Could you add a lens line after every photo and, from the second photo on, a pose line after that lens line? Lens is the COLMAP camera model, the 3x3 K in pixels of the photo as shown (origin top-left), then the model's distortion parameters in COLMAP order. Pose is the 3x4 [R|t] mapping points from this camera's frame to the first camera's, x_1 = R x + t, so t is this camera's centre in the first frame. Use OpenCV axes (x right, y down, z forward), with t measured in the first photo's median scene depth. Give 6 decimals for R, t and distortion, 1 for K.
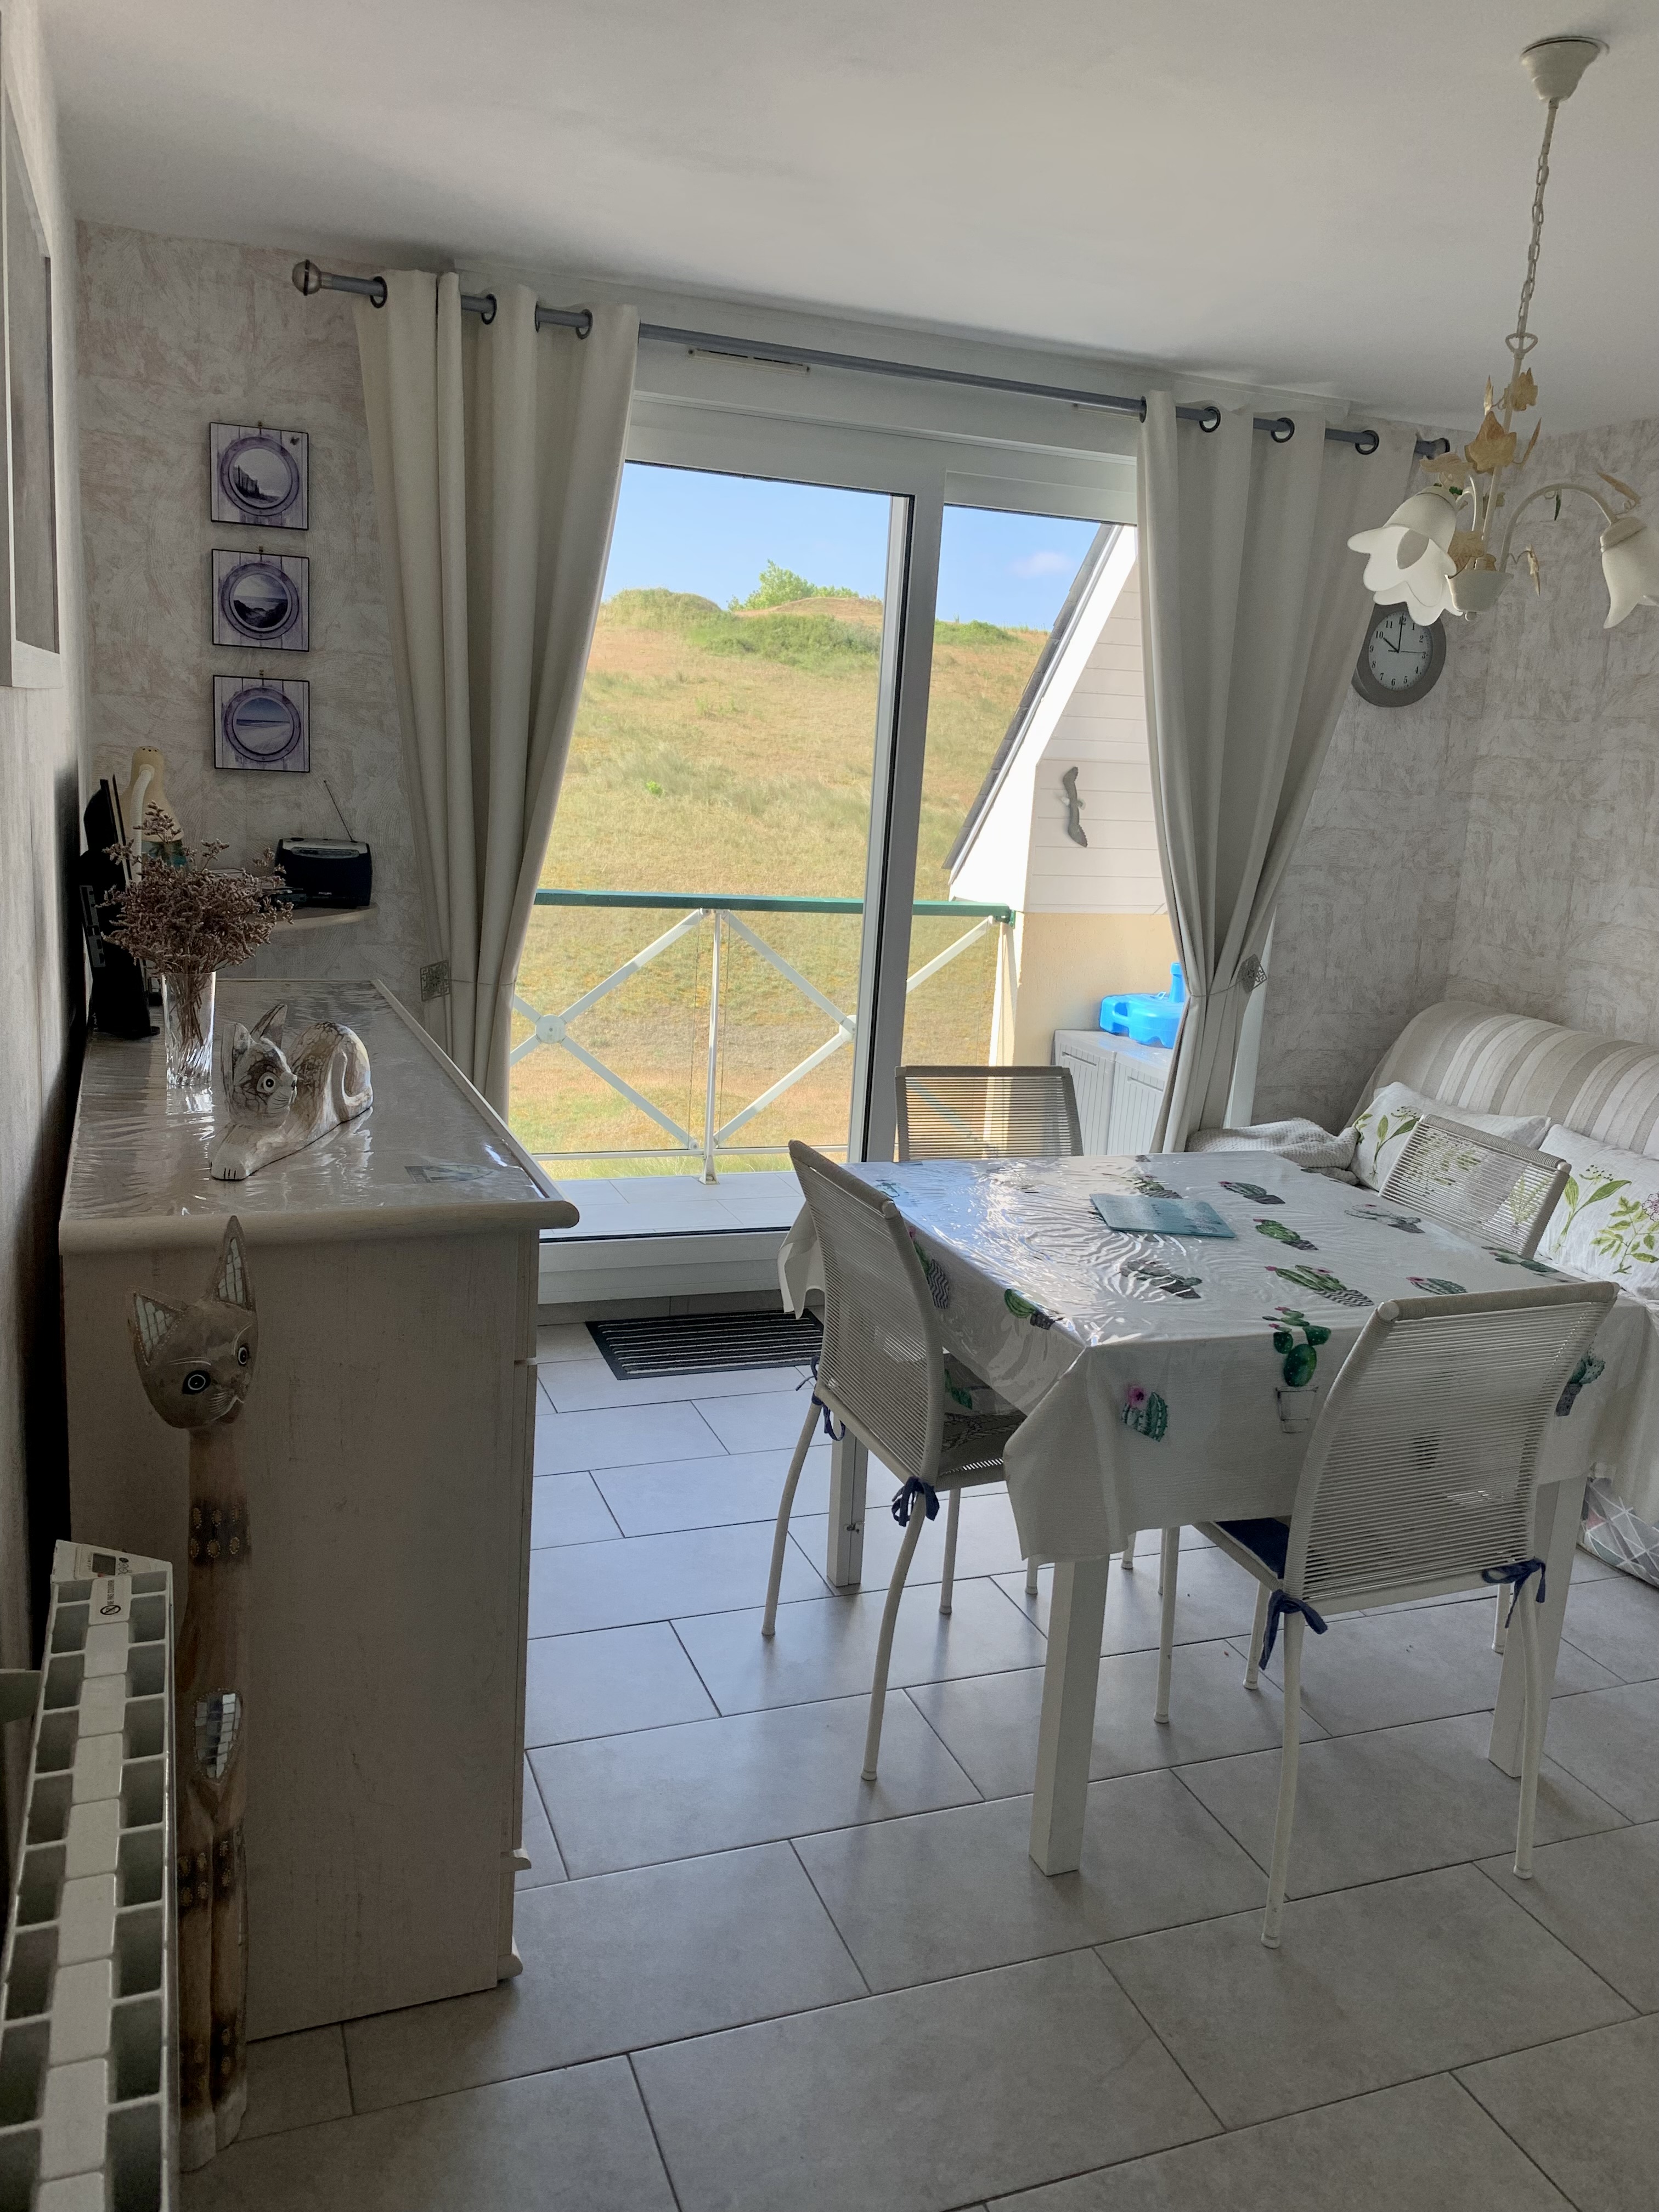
lens RADIAL K [[1655.6, 0, 828.6], [0, 1655.6, 1084.6], [0, 0, 1]] dist [0.133405, -0.290326]
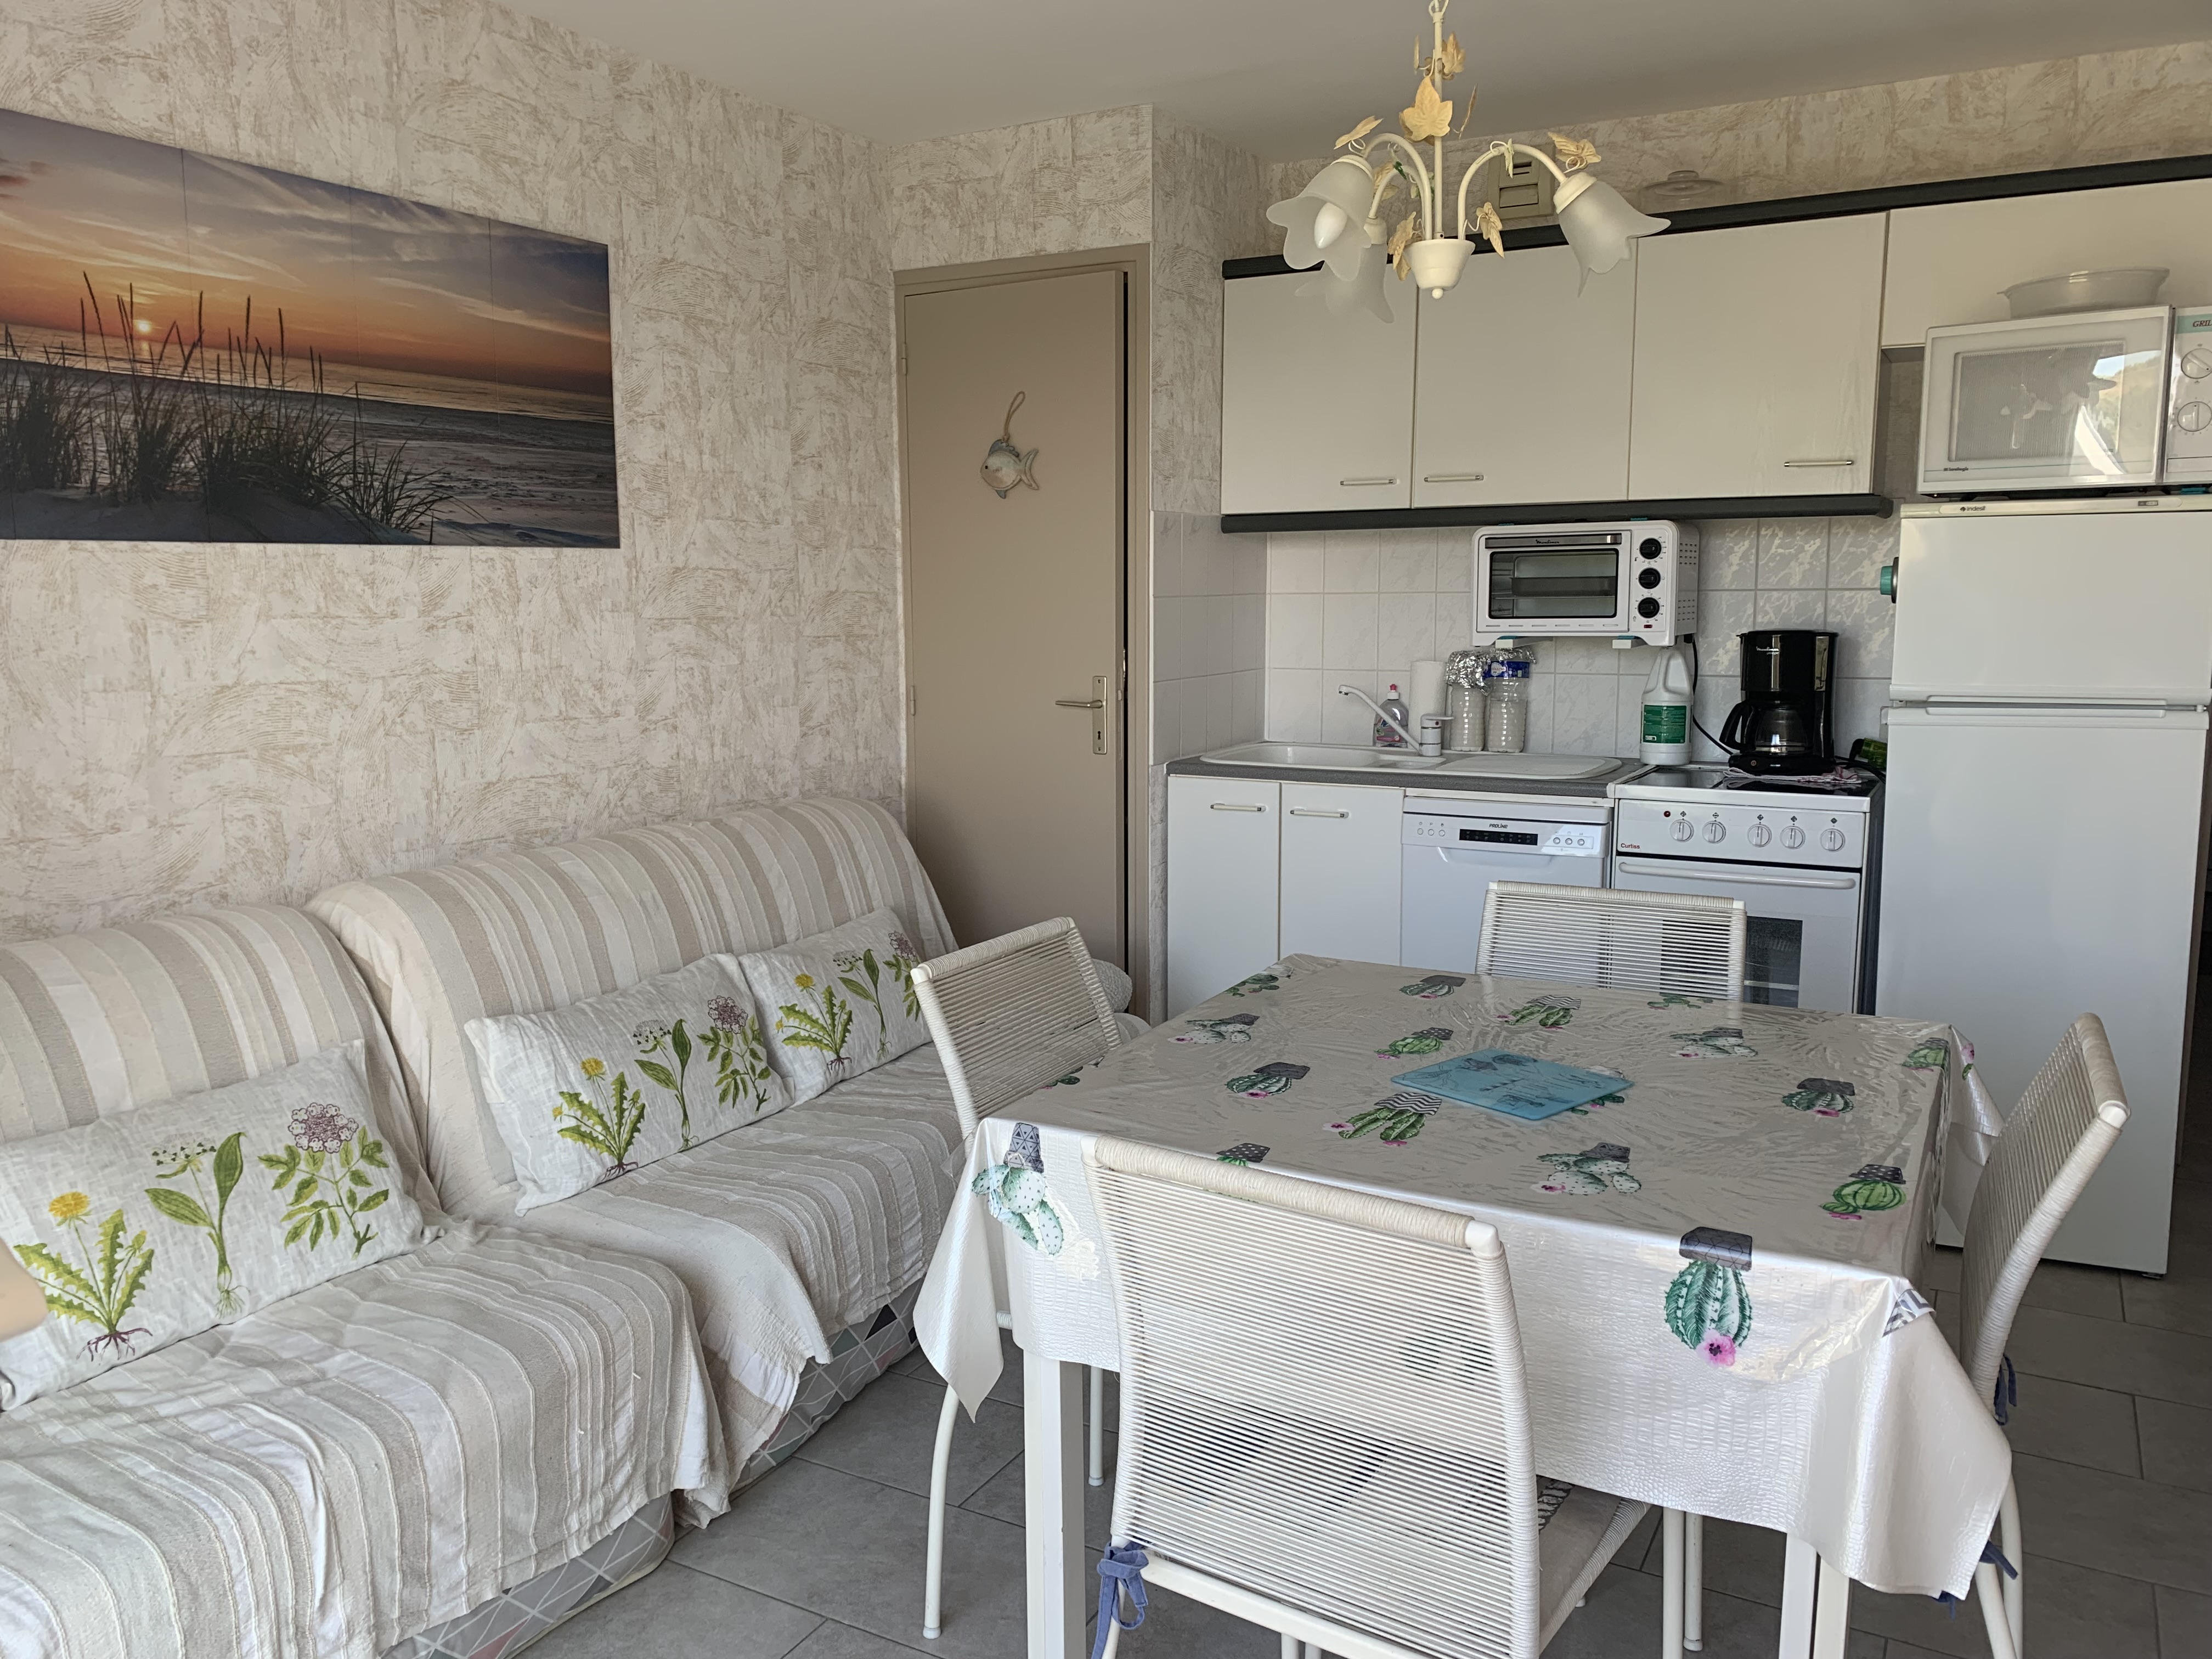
lens RADIAL K [[1673.8, 0, 1073.2], [0, 1673.8, 820.7], [0, 0, 1]] dist [0.030592, -0.030956]
pose [[-0.636597, -0.167529, 0.752781, -0.120928], [0.127694, 0.939748, 0.317125, -0.166153], [-0.760552, 0.298006, -0.576848, 0.906576]]
